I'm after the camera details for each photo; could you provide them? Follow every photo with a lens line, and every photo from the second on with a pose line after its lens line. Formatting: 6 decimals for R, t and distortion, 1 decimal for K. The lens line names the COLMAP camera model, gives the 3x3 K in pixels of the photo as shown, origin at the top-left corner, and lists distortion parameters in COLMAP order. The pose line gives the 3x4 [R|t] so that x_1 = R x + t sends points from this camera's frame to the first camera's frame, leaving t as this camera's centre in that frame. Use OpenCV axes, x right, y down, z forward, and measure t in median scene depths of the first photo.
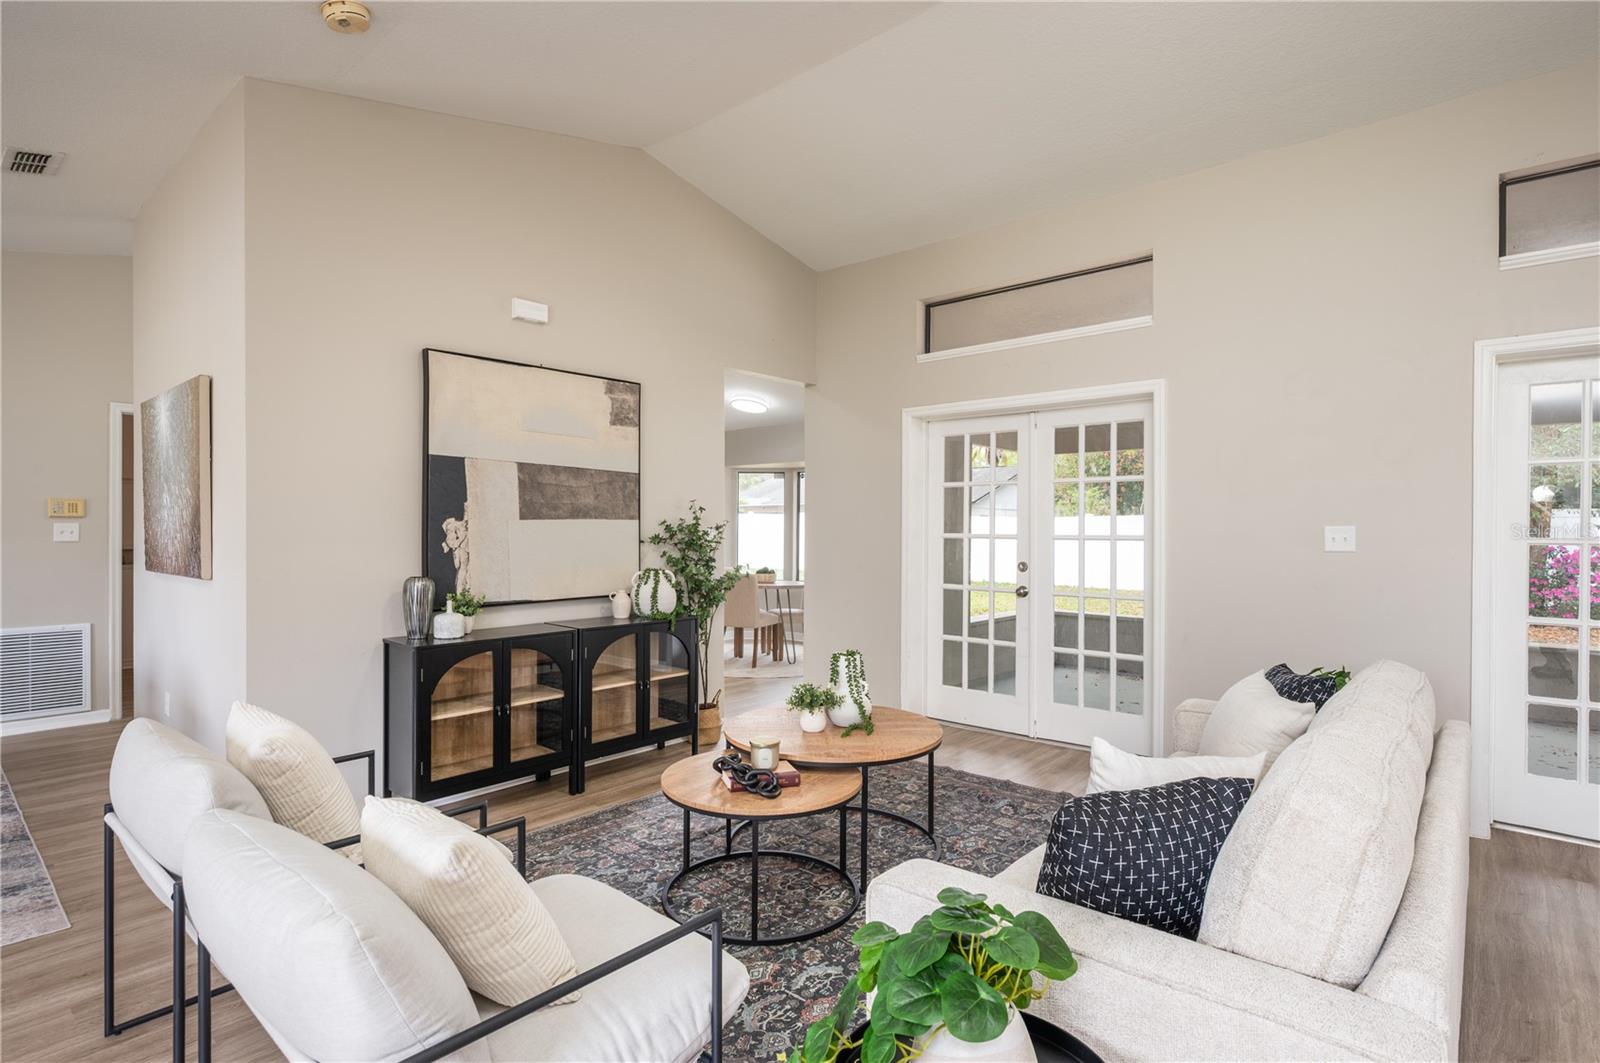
lens RADIAL K [[796.2, 0, 795.6], [0, 796.2, 527.5], [0, 0, 1]] dist [0.002766, -0.000135]
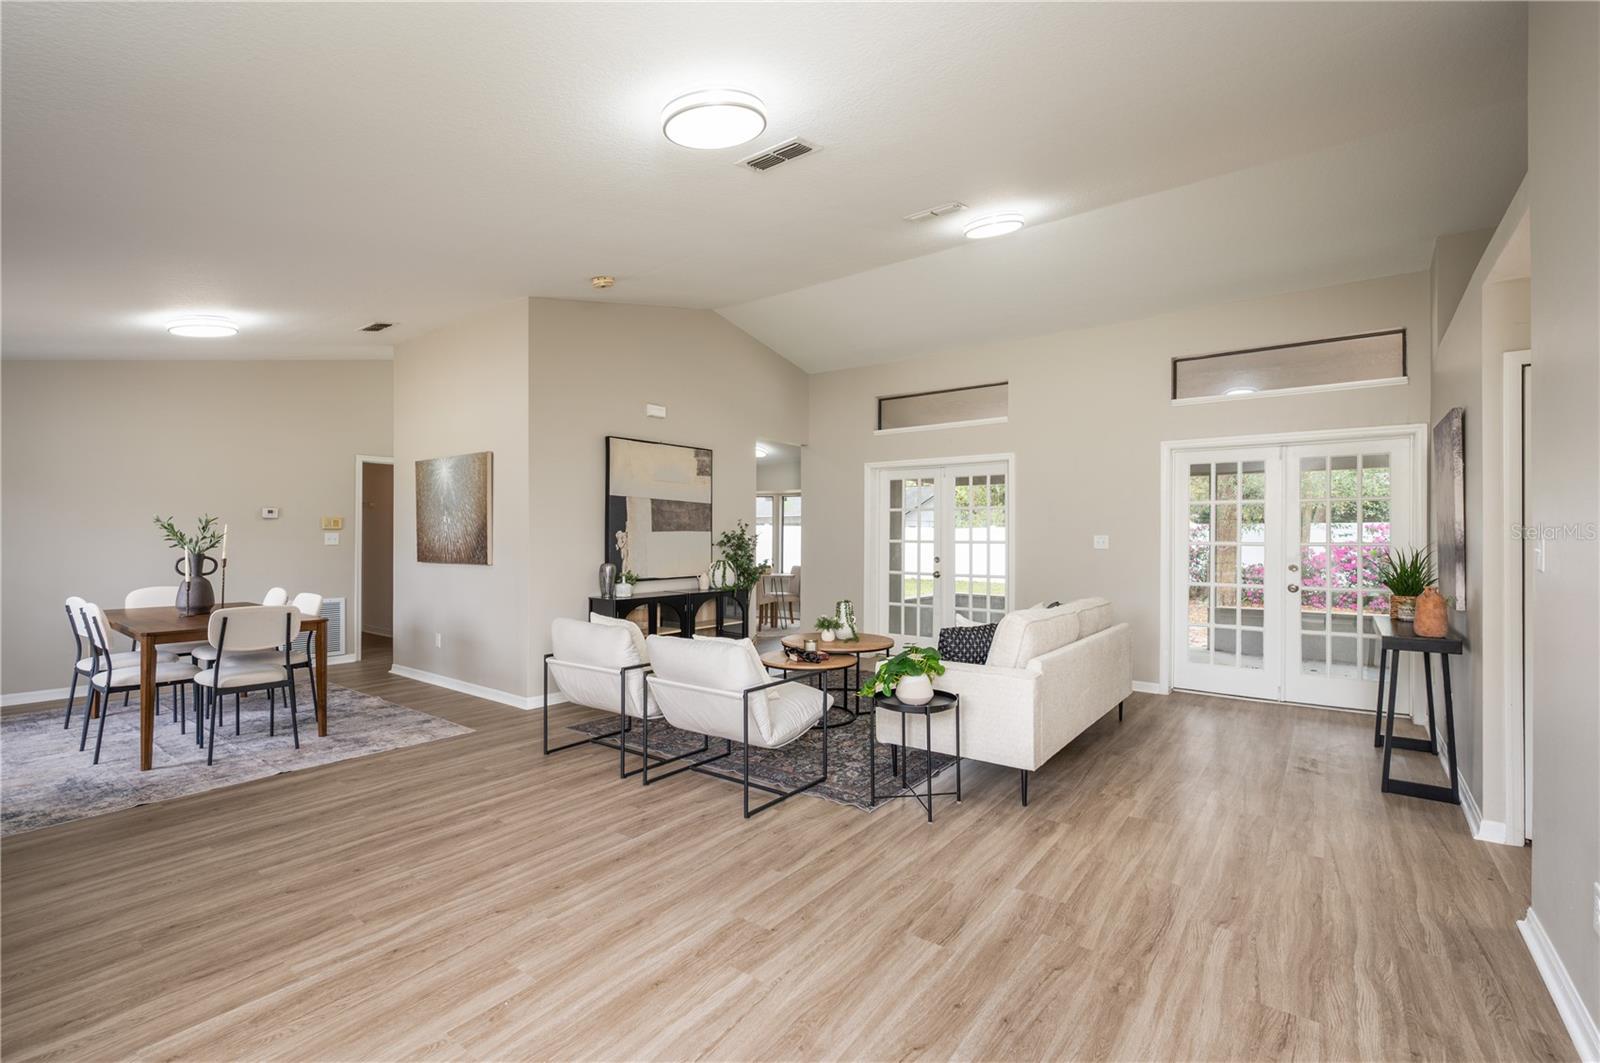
lens RADIAL K [[705.8, 0, 799.3], [0, 705.8, 528.4], [0, 0, 1]] dist [-0.001547, 0.000550]
pose [[0.997202, 0.001286, 0.074739, -0.129290], [-0.000476, 0.999941, -0.010854, -0.000044], [-0.074749, 0.010788, 0.997144, -0.518170]]
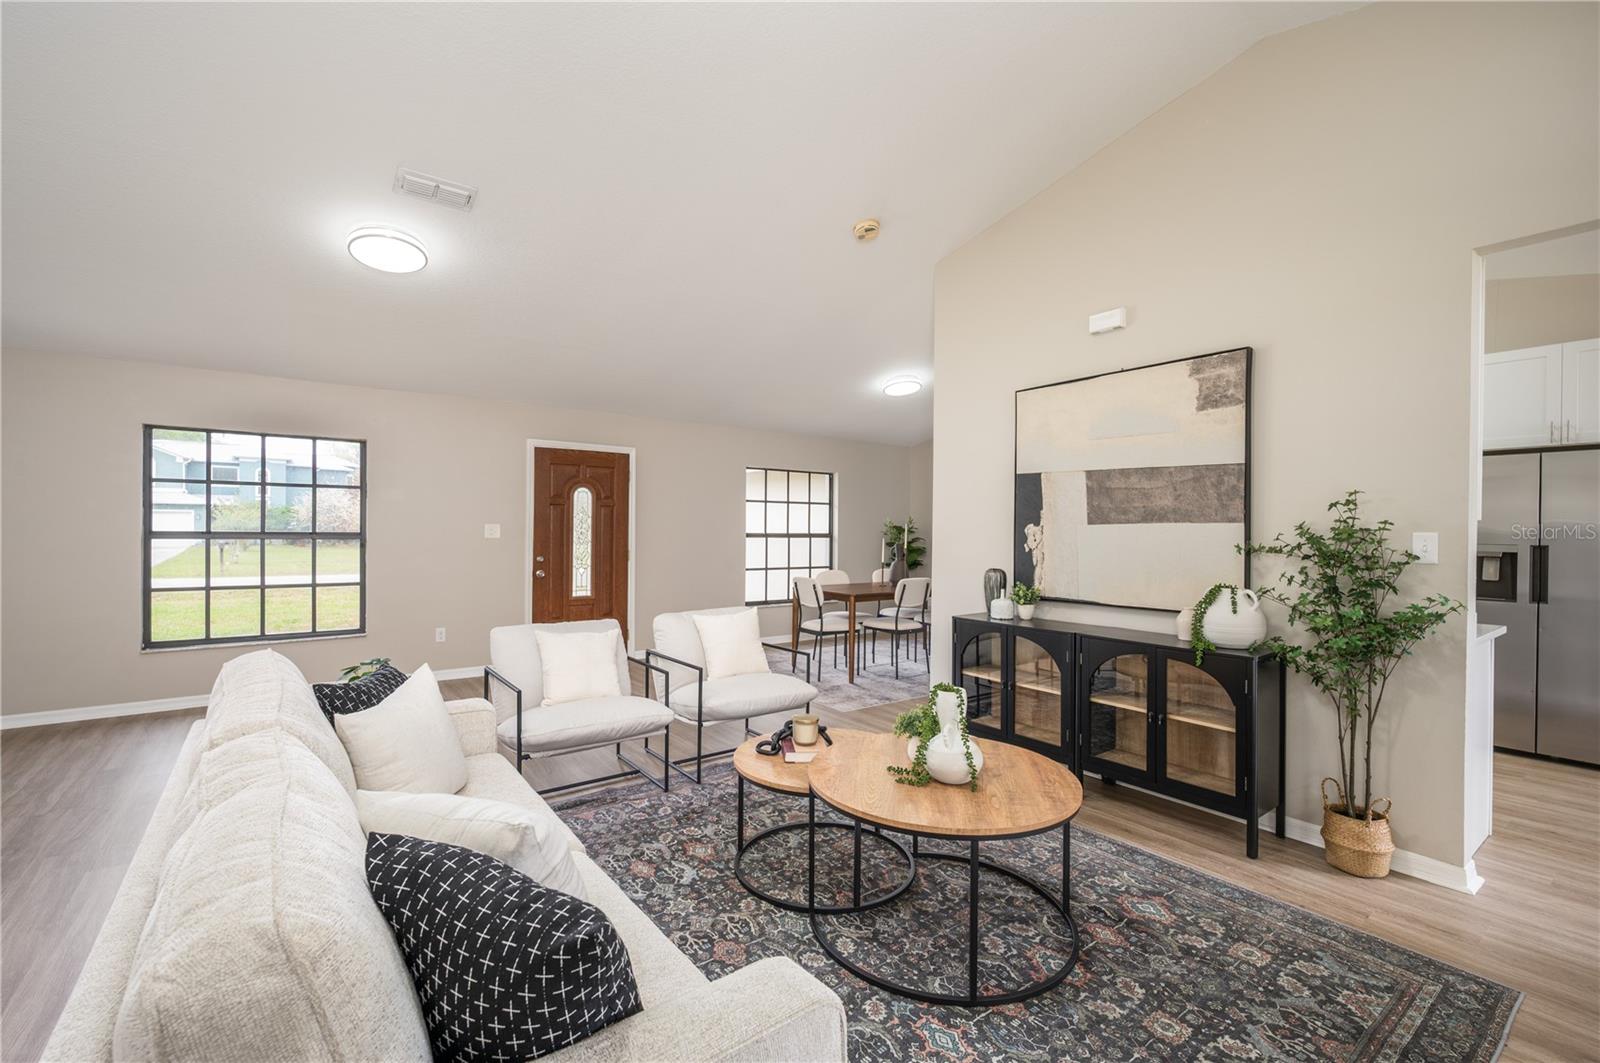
lens RADIAL K [[687.1, 0, 800.9], [0, 687.1, 533.3], [0, 0, 1]] dist [0.012128, 0.000138]
pose [[-0.198990, -0.003454, -0.979995, 0.574854], [-0.012424, 0.999922, -0.001001, 0.006842], [0.979923, 0.011977, -0.199018, 0.744349]]
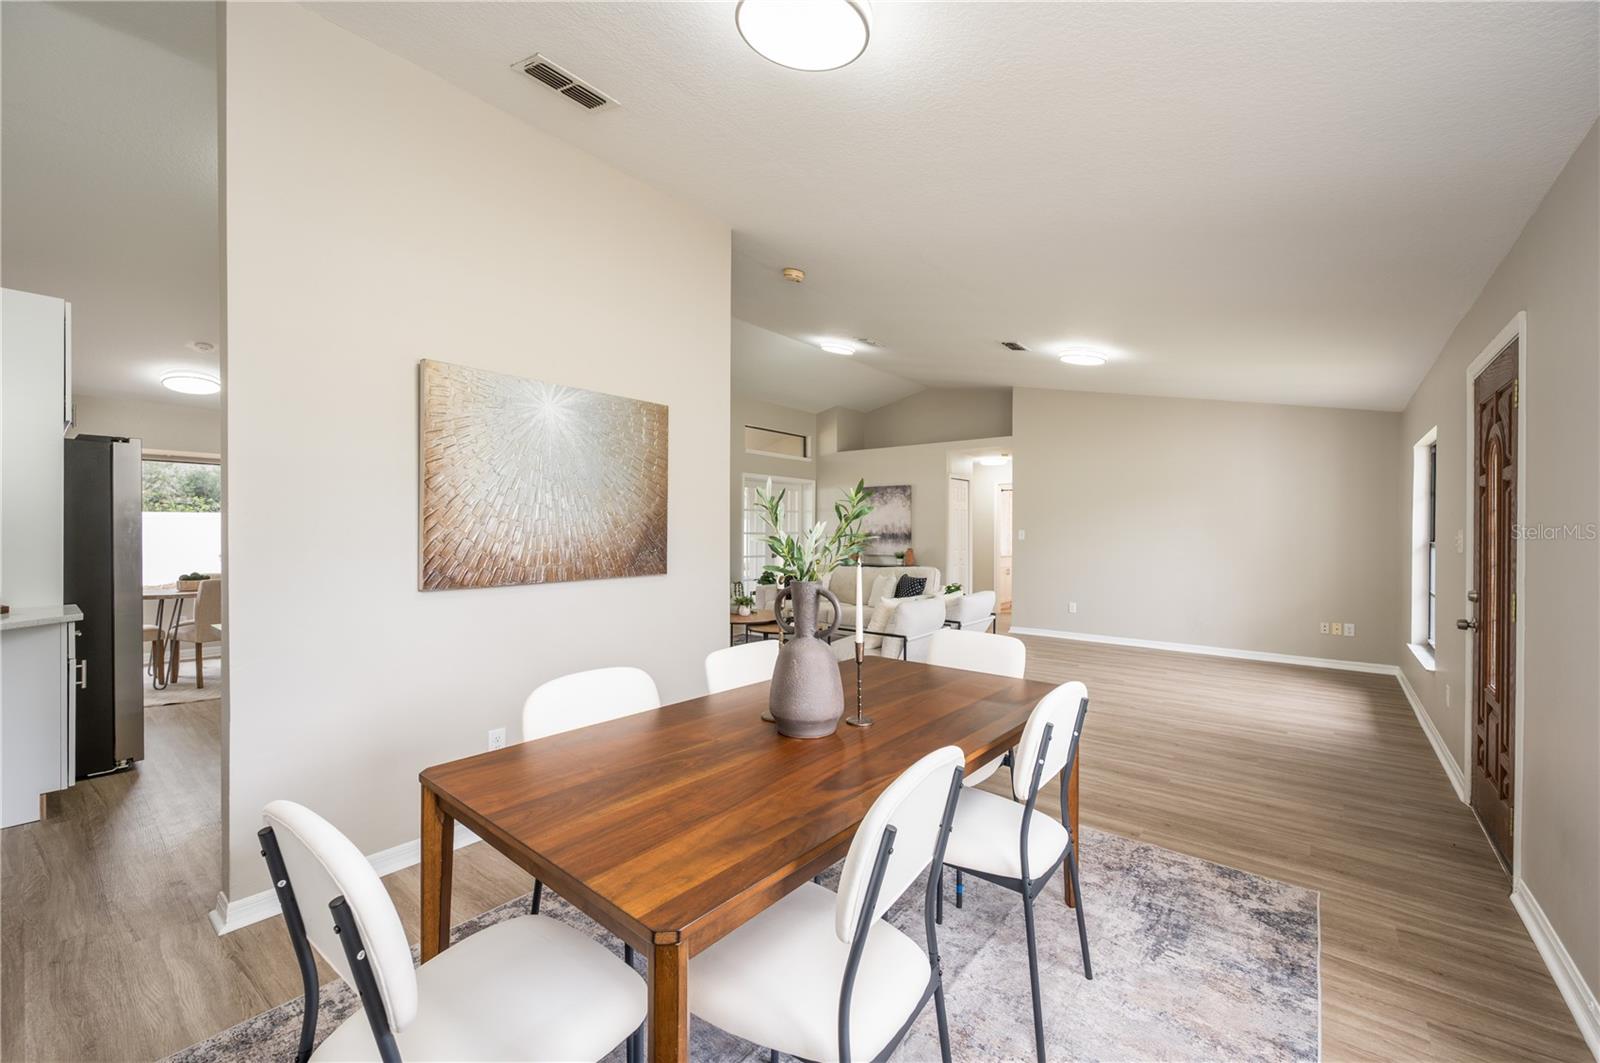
lens RADIAL K [[638.0, 0, 802.9], [0, 638.0, 529.4], [0, 0, 1]] dist [0.000368, -0.000300]
pose [[-0.040619, -0.001152, 0.999174, -1.256675], [-0.002243, 0.999997, 0.001062, -0.002502], [-0.999172, -0.002198, -0.040622, 0.548947]]
